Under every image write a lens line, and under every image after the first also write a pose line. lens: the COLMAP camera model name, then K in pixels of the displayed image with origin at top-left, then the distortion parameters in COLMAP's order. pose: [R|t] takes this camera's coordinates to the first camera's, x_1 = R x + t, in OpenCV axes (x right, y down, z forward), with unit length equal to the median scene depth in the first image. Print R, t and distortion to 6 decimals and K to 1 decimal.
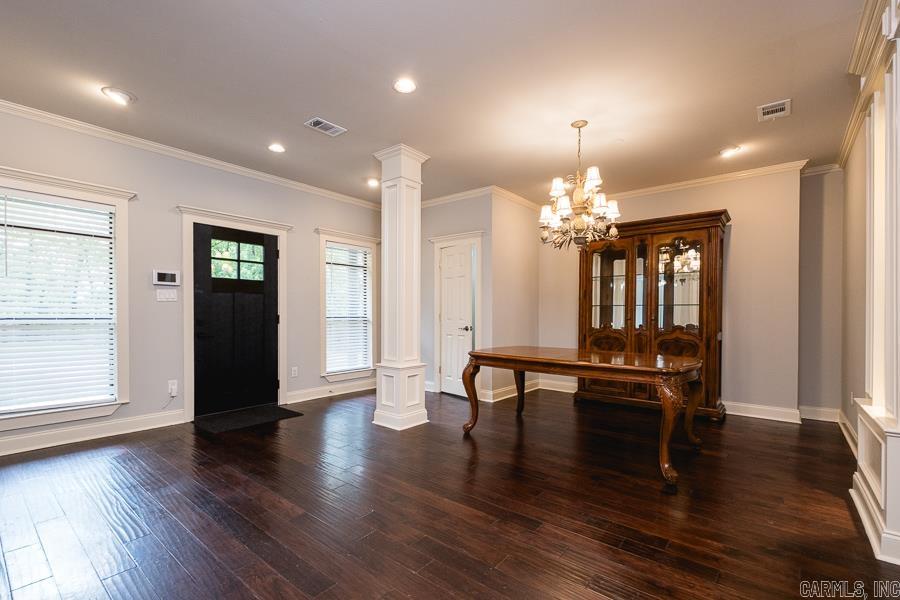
lens RADIAL K [[399.0, 0, 447.4], [0, 399.0, 313.9], [0, 0, 1]] dist [-0.002716, -0.000479]
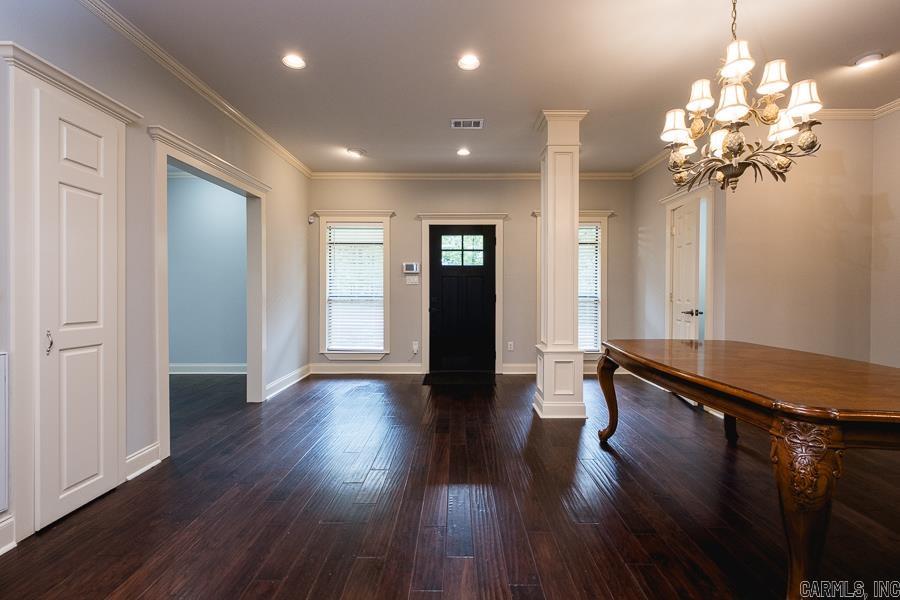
lens RADIAL K [[387.1, 0, 451.6], [0, 387.1, 294.0], [0, 0, 1]] dist [-0.002016, -0.000010]
pose [[0.630319, -0.000441, -0.776336, 0.407139], [0.001645, 0.999998, 0.000768, 0.000123], [0.776334, -0.001761, 0.630319, 0.239683]]
